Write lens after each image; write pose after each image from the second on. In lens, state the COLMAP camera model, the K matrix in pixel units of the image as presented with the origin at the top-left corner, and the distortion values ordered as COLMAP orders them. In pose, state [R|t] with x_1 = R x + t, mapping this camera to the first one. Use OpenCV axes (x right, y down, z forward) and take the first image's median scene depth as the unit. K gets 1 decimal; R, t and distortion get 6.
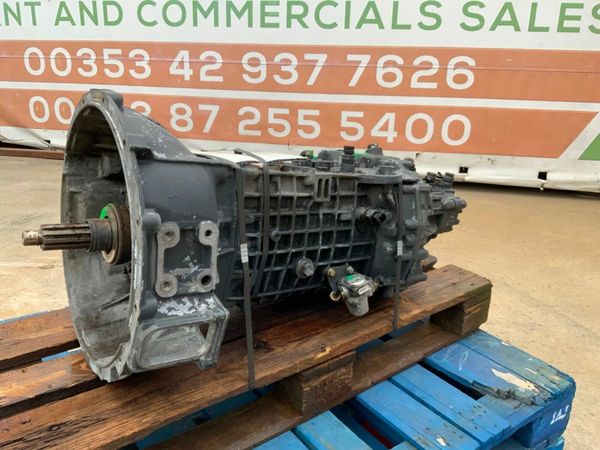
lens RADIAL K [[495.9, 0, 300.0], [0, 495.9, 225.0], [0, 0, 1]] dist [0.117715, -0.249996]
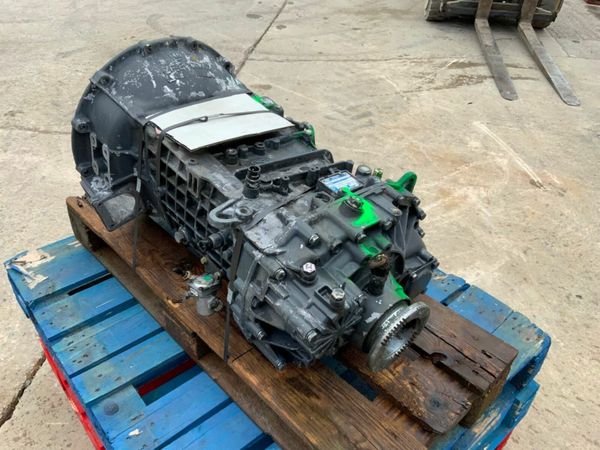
lens RADIAL K [[495.9, 0, 300.0], [0, 495.9, 225.0], [0, 0, 1]] dist [0.117715, -0.249996]
pose [[0.093009, 0.557700, -0.824815, 0.968285], [-0.337180, 0.797100, 0.500939, -0.597980], [0.936834, 0.231520, 0.262183, 0.953682]]
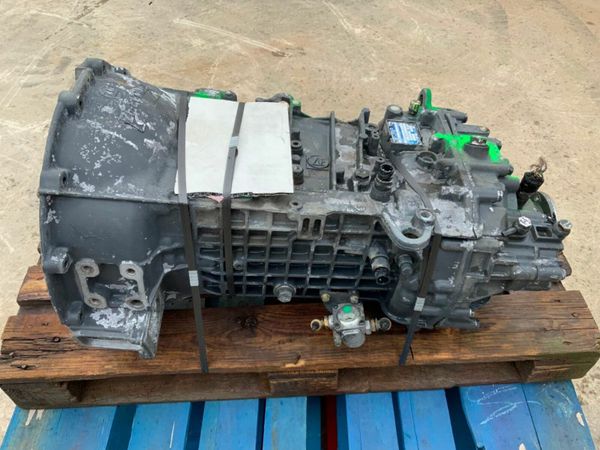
lens RADIAL K [[495.9, 0, 300.0], [0, 495.9, 225.0], [0, 0, 1]] dist [0.117715, -0.249996]
pose [[0.806292, 0.398106, -0.437499, 0.383909], [-0.138839, 0.846328, 0.514250, -0.489655], [0.574994, -0.353894, 0.737659, 0.392427]]
